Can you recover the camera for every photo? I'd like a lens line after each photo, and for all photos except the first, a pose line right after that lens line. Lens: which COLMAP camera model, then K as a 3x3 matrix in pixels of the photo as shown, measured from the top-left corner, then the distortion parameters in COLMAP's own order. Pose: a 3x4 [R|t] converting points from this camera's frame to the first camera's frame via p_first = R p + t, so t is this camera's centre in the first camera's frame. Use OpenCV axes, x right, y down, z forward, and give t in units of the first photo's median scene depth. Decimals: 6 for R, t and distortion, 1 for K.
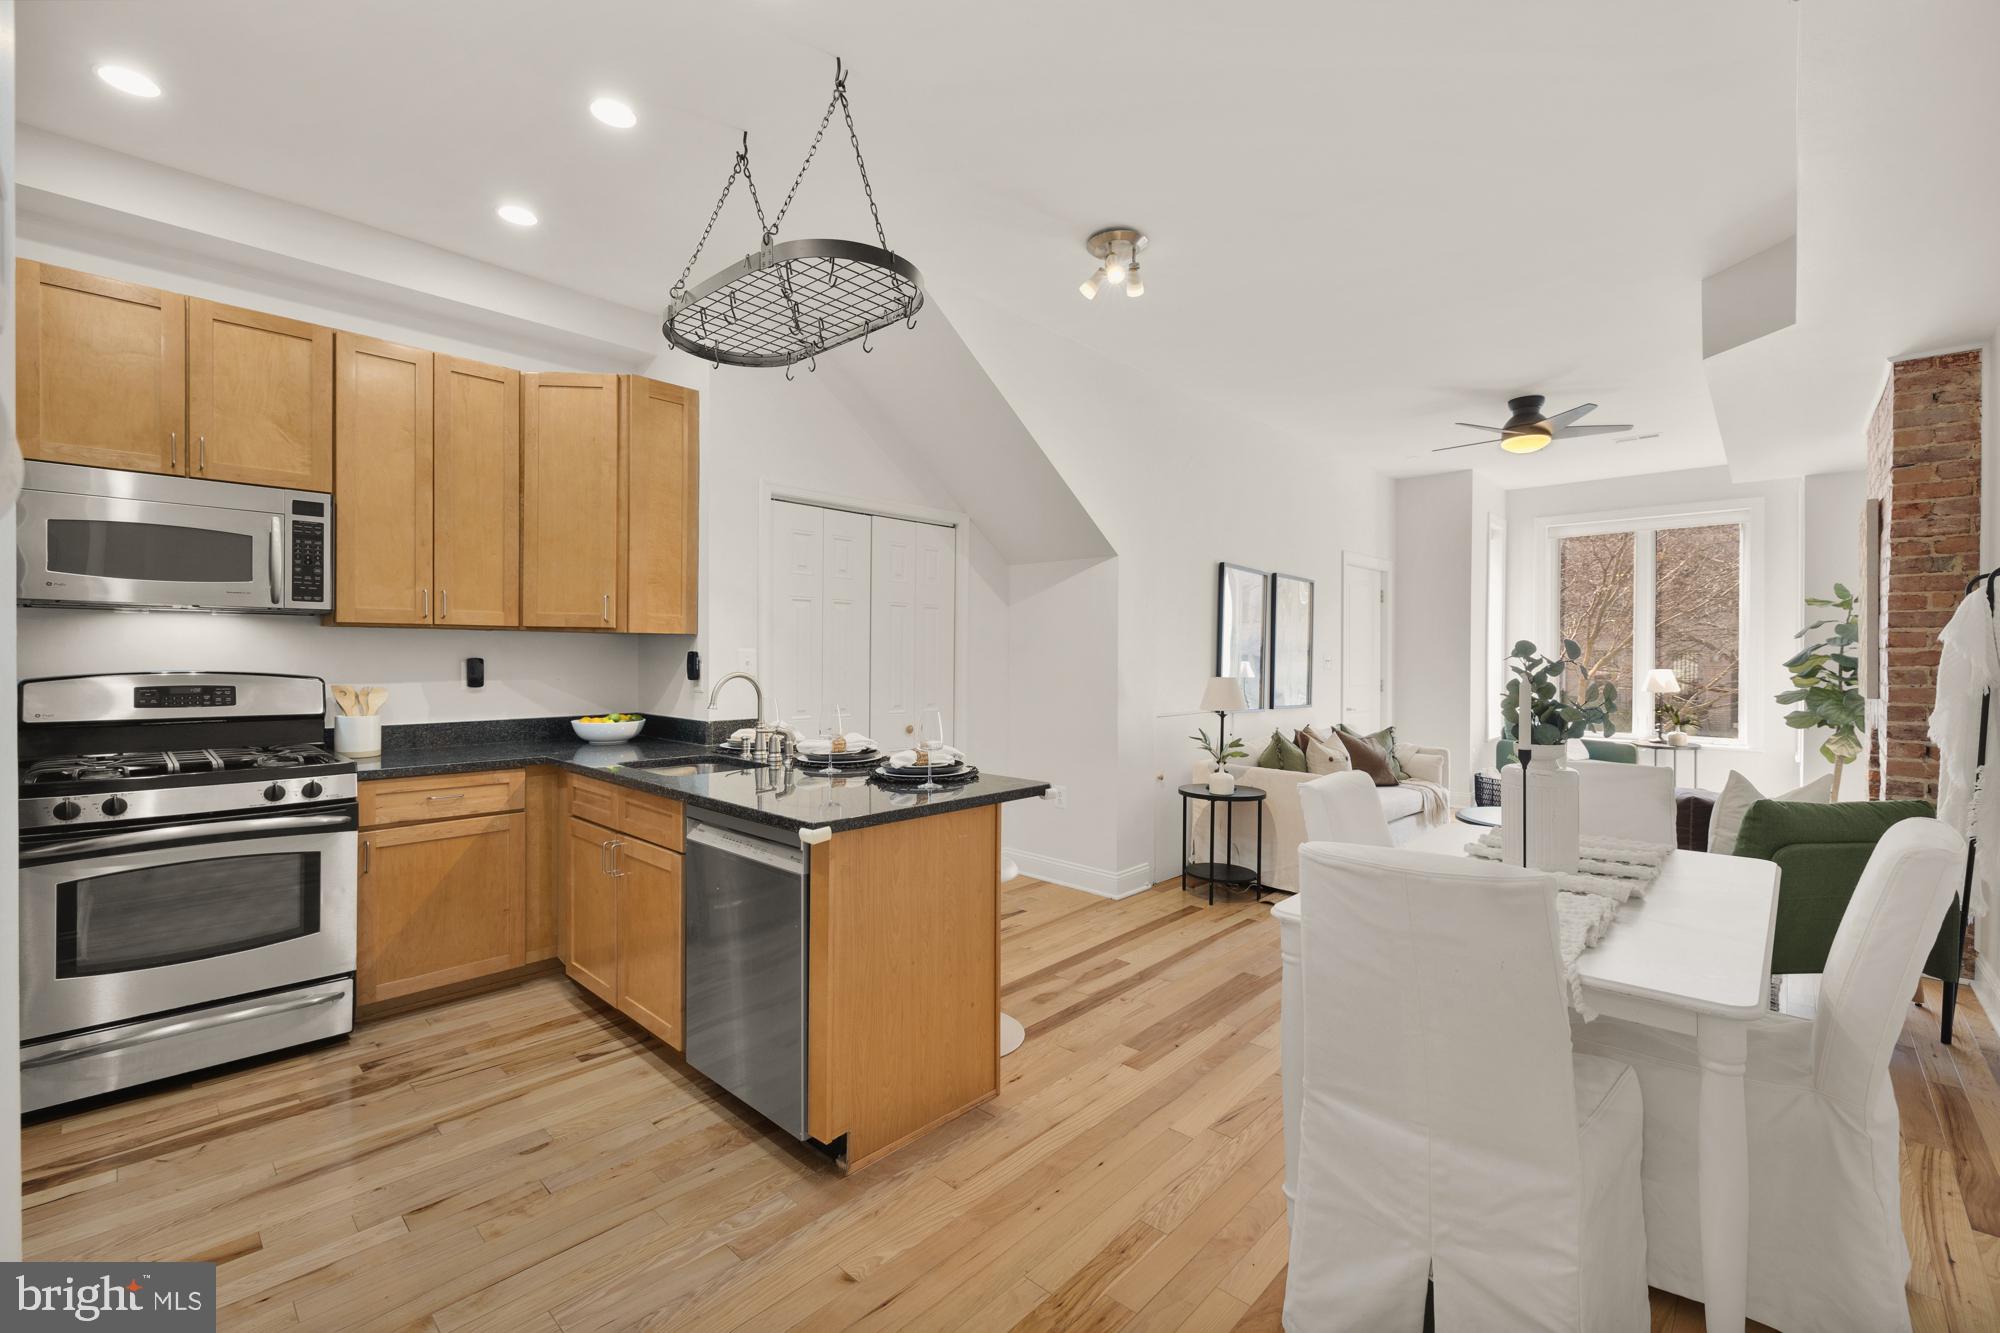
lens RADIAL K [[840.1, 0, 995.3], [0, 840.1, 660.9], [0, 0, 1]] dist [-0.002820, 0.000069]
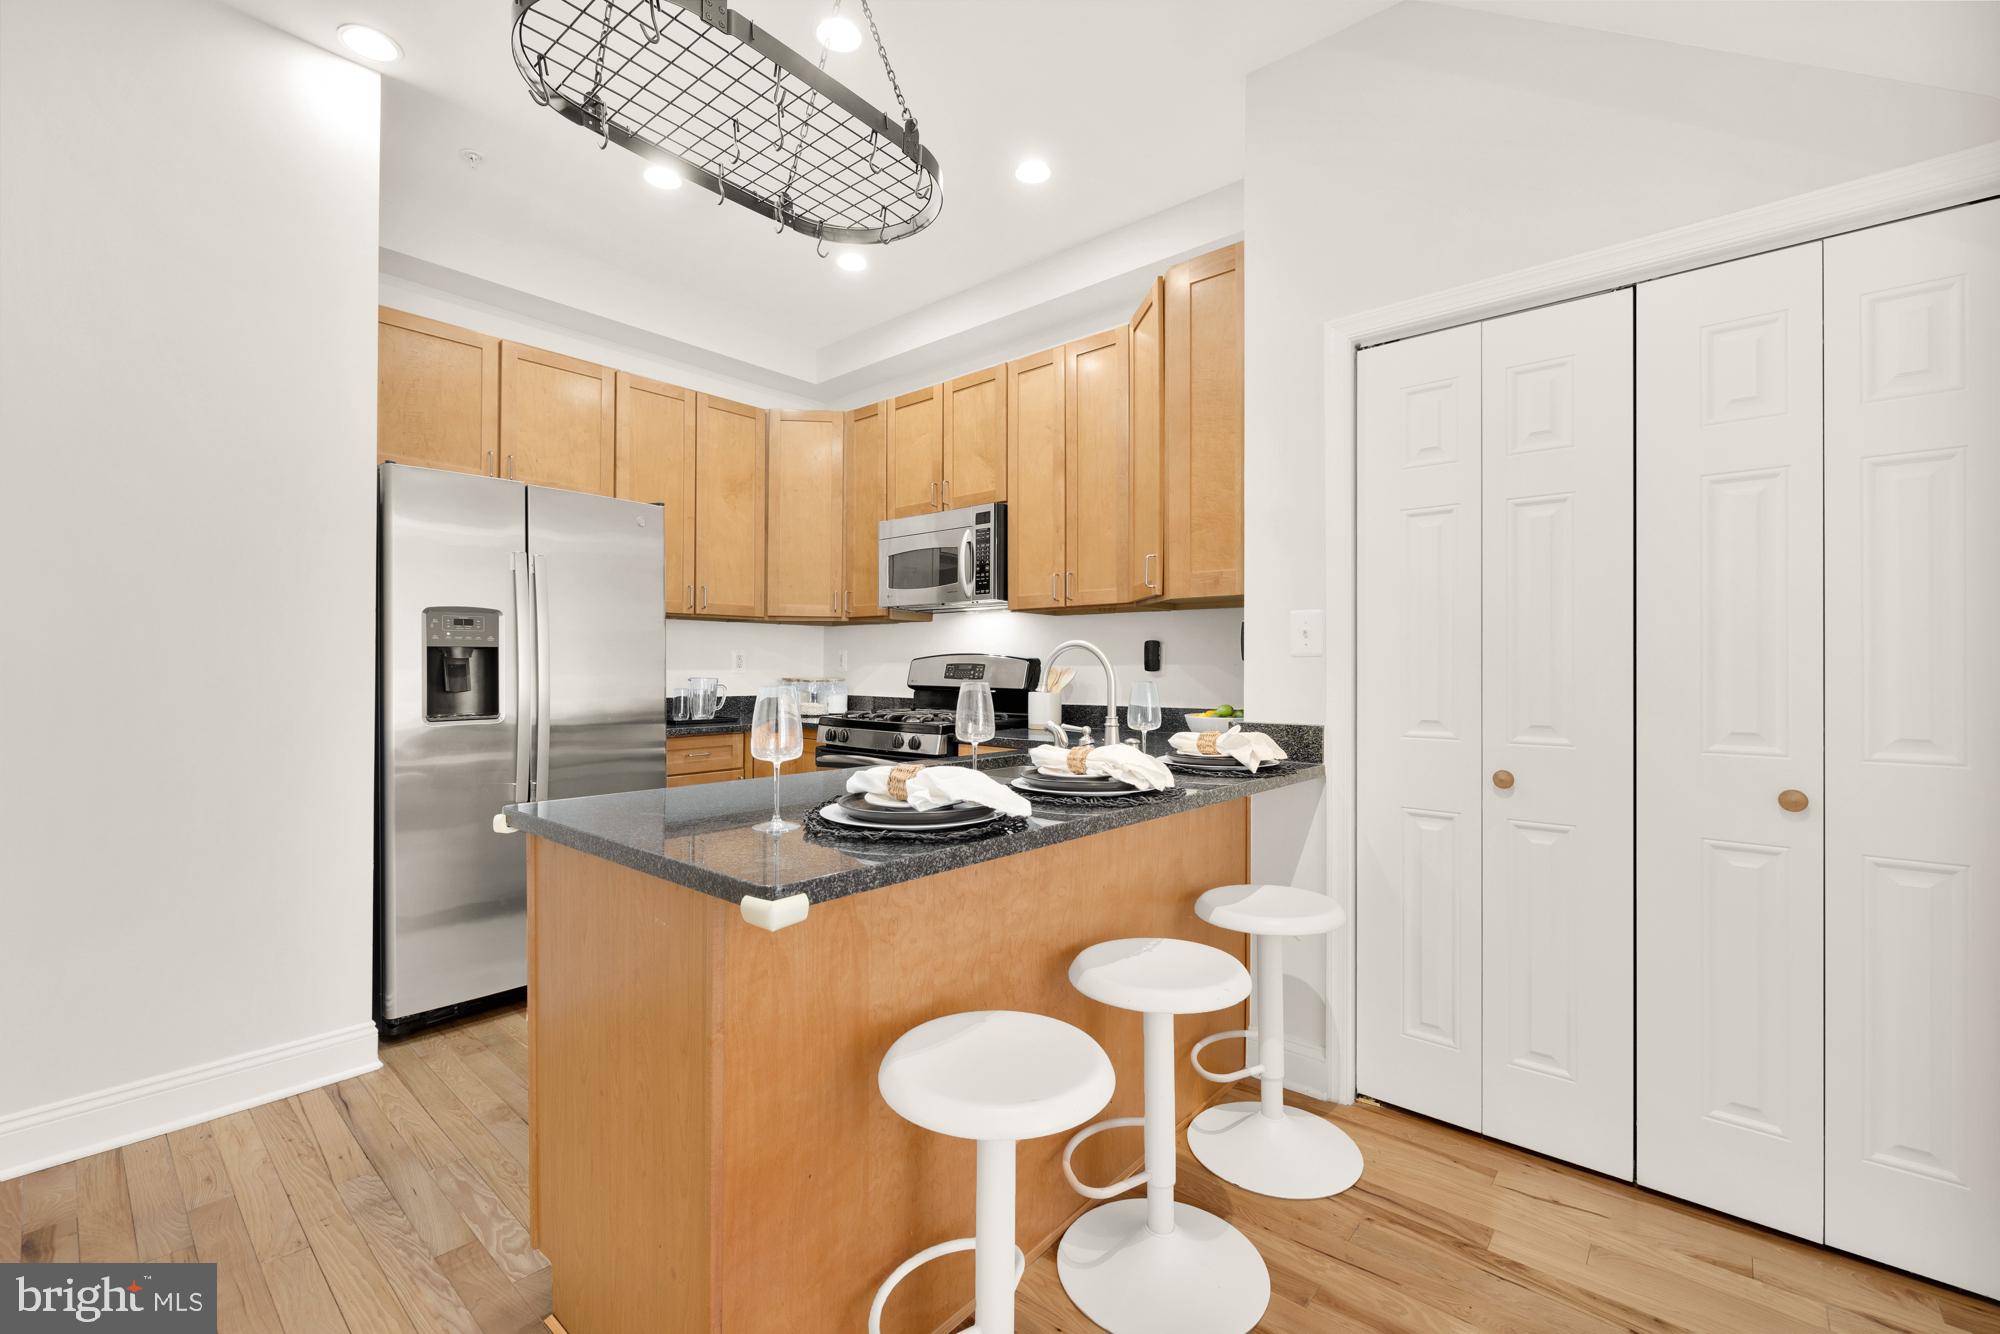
lens RADIAL K [[840.1, 0, 982.5], [0, 840.1, 661.1], [0, 0, 1]] dist [-0.002820, 0.000069]
pose [[0.034284, -0.014063, -0.999313, 0.387478], [-0.009659, 0.999850, -0.014402, 0.042690], [0.999365, 0.010146, 0.034143, 0.936192]]
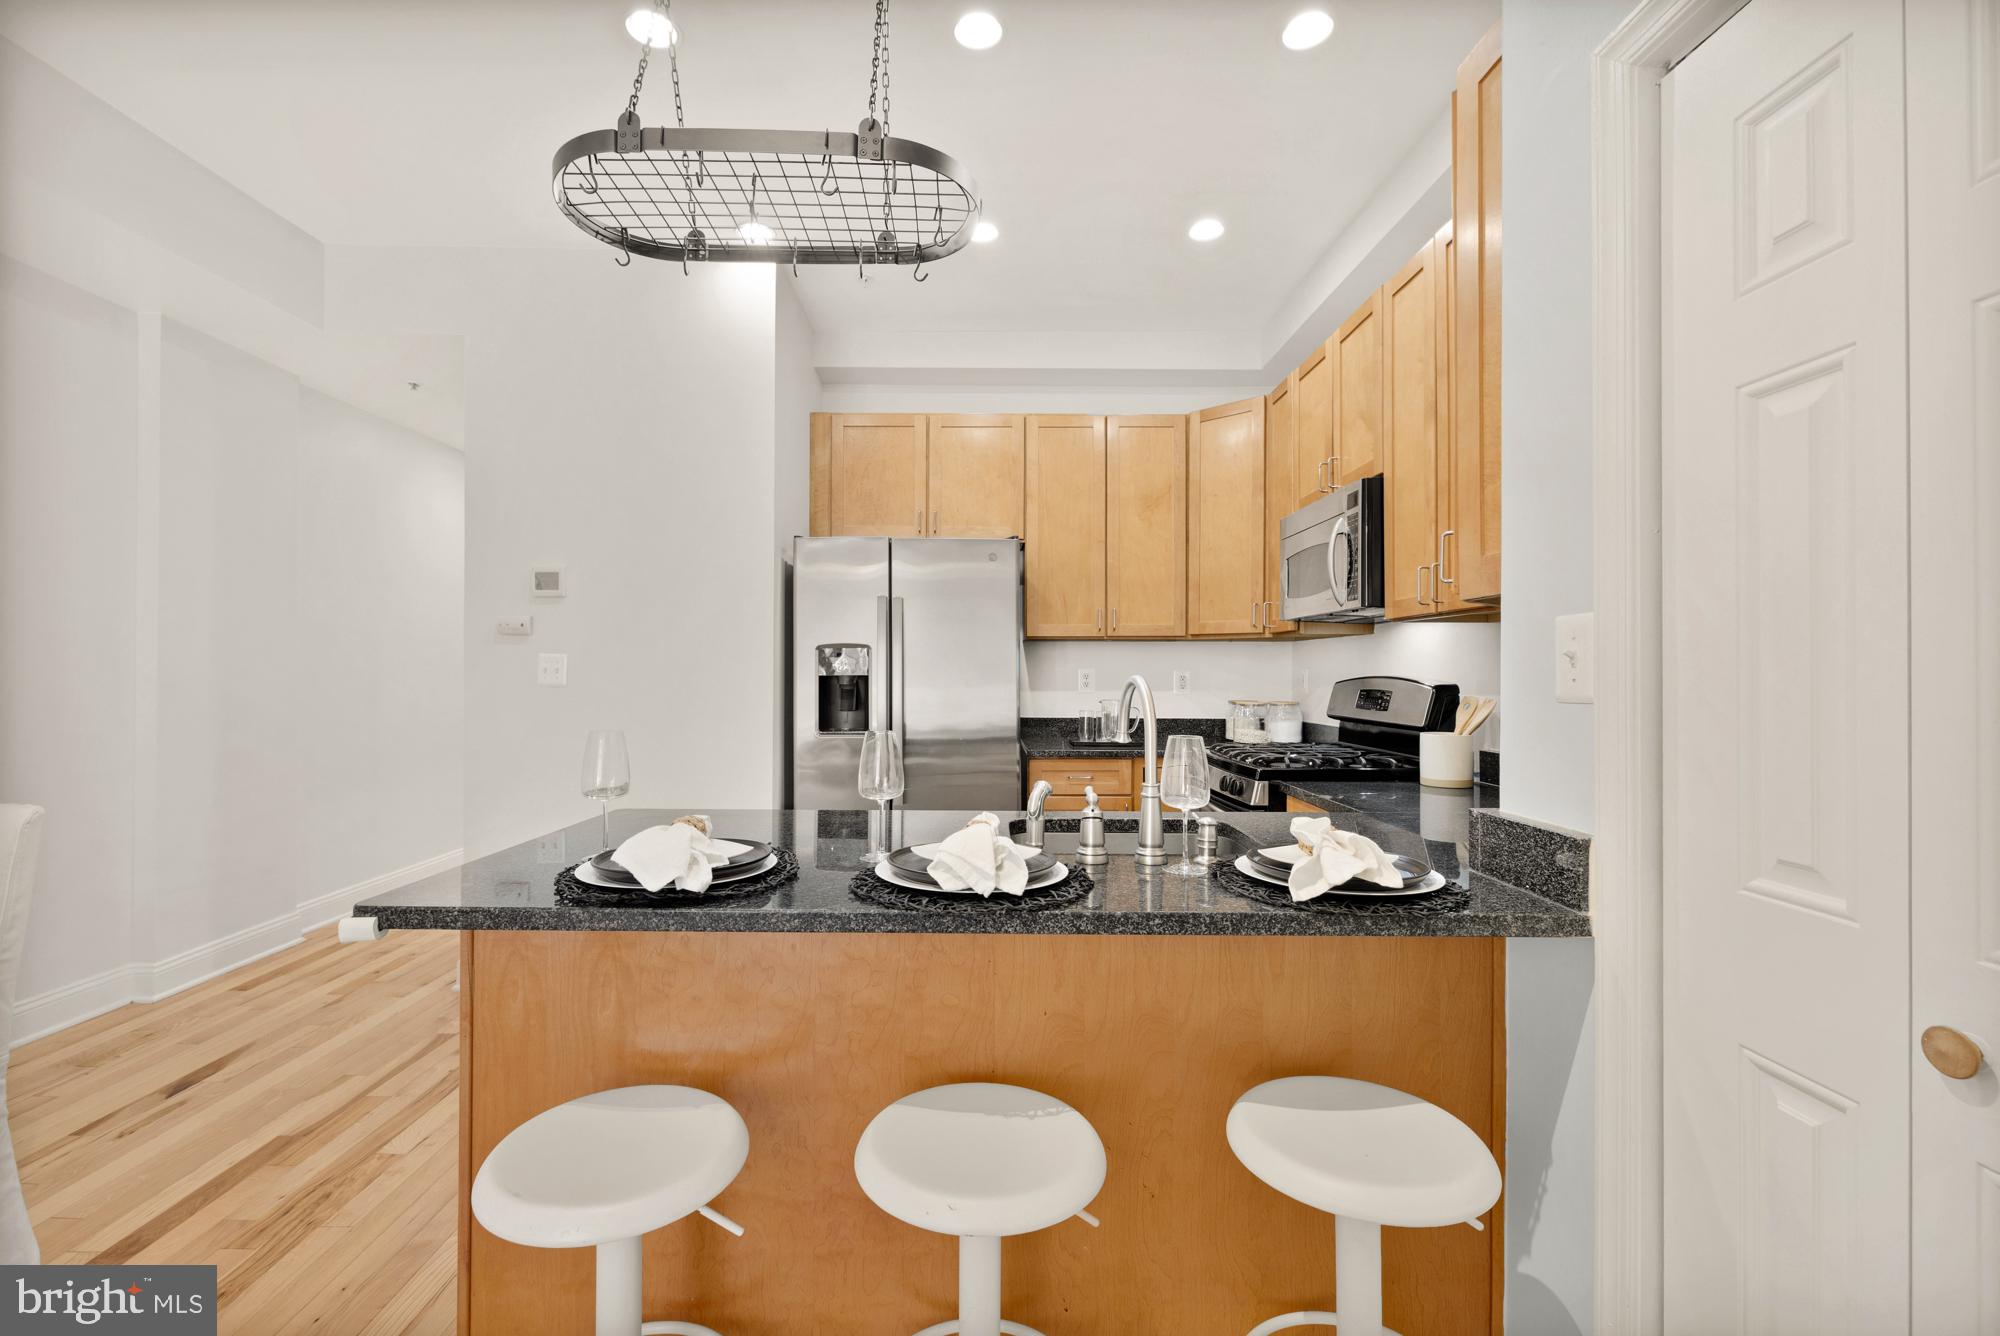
lens RADIAL K [[840.1, 0, 972.9], [0, 840.1, 669.3], [0, 0, 1]] dist [-0.002820, 0.000069]
pose [[-0.726805, -0.011116, -0.686754, 0.117737], [-0.011991, 0.999922, -0.003495, 0.013083], [0.686739, 0.005695, -0.726881, 1.353823]]
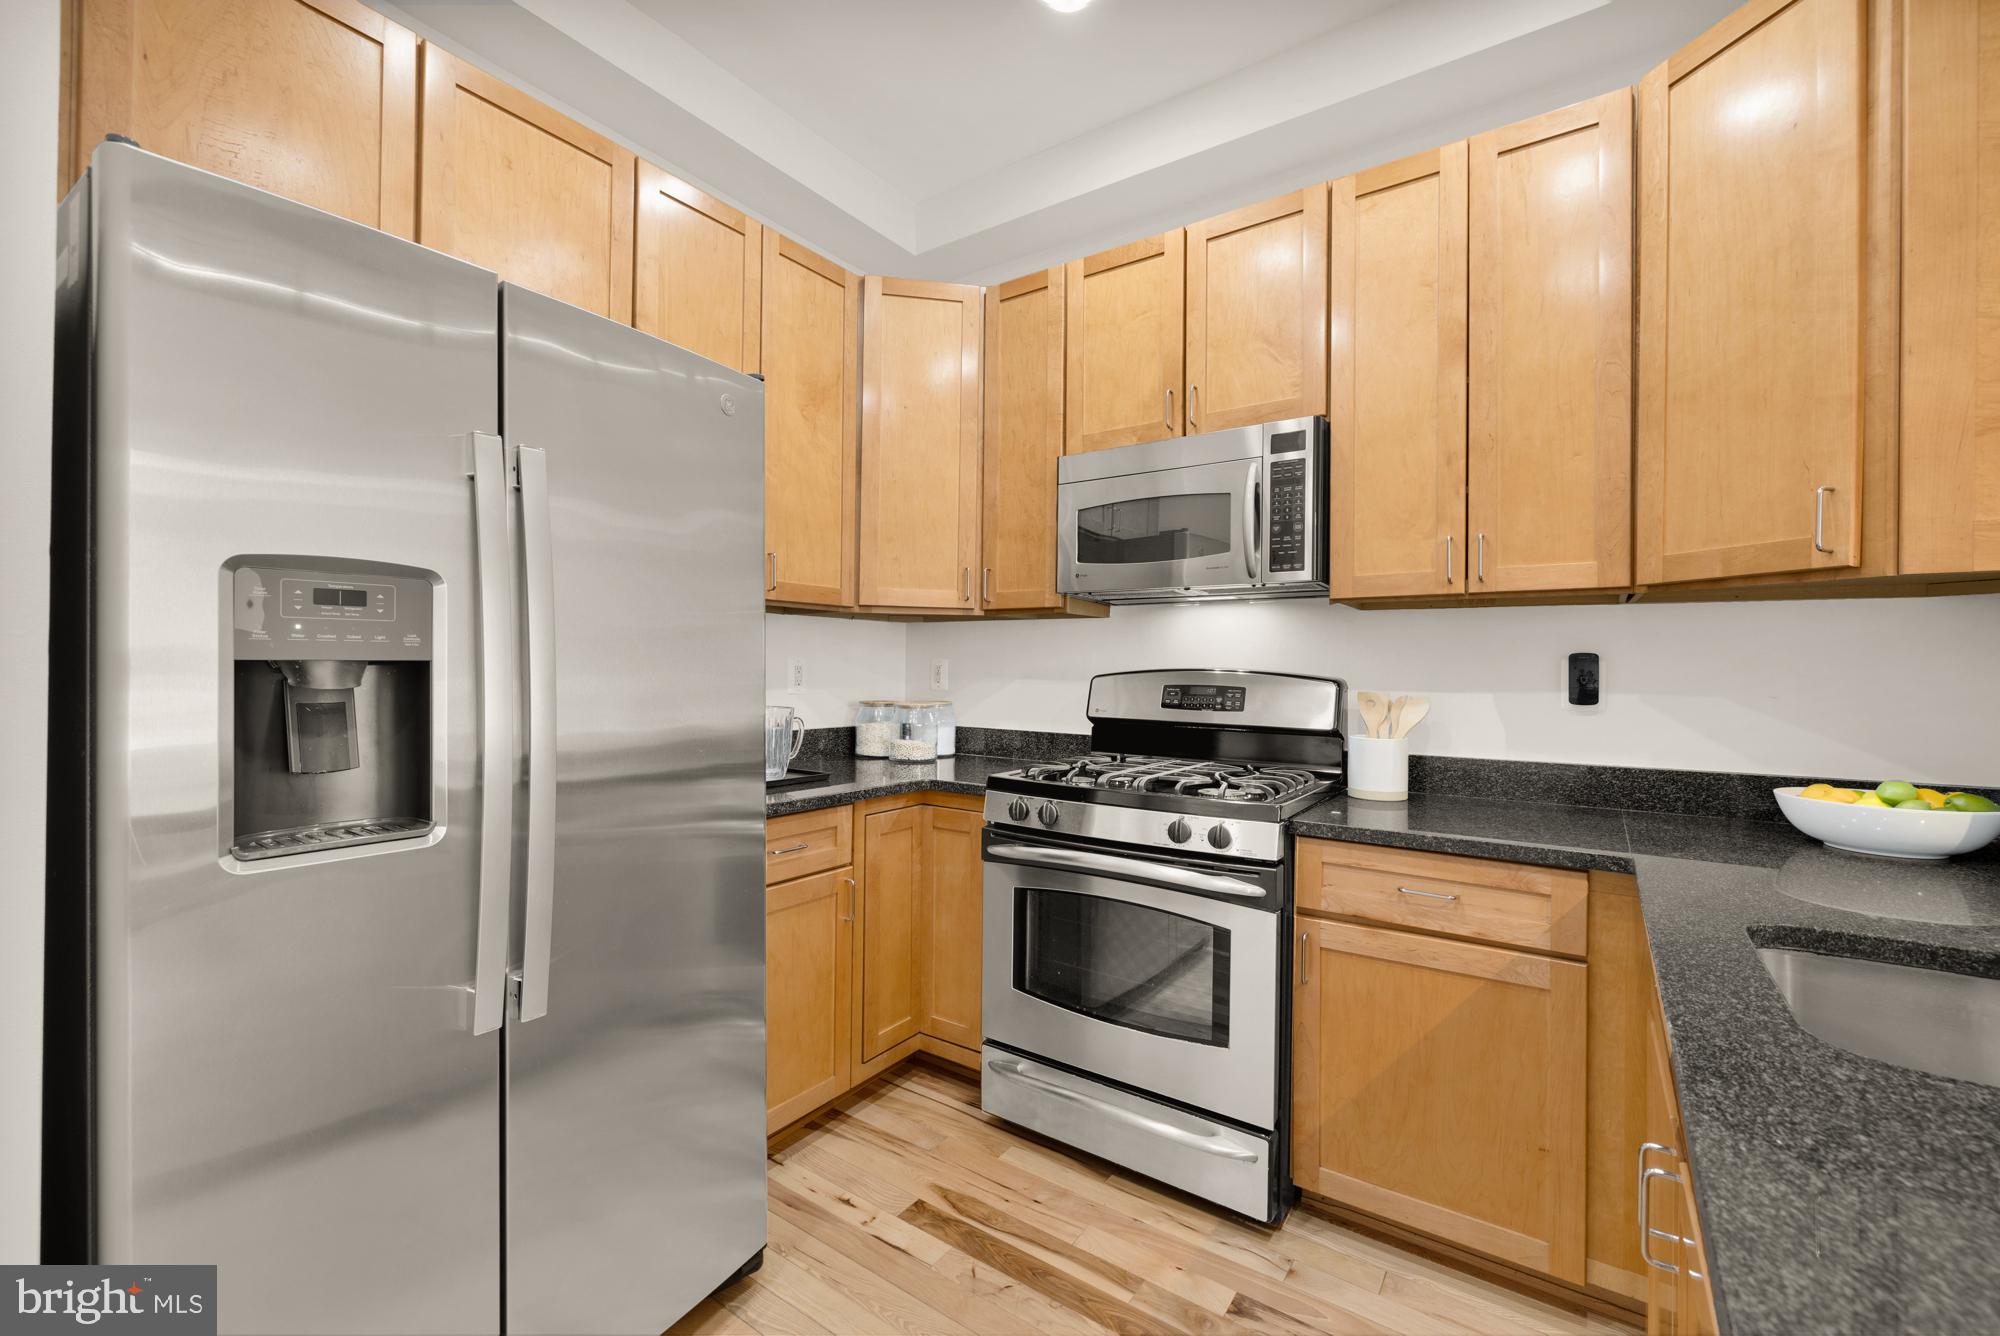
lens RADIAL K [[840.1, 0, 988.3], [0, 840.1, 664.4], [0, 0, 1]] dist [-0.002820, 0.000069]
pose [[0.140543, -0.010421, -0.990020, -0.141520], [-0.016197, 0.999787, -0.012823, 0.021681], [0.989942, 0.017838, 0.140344, 0.632057]]
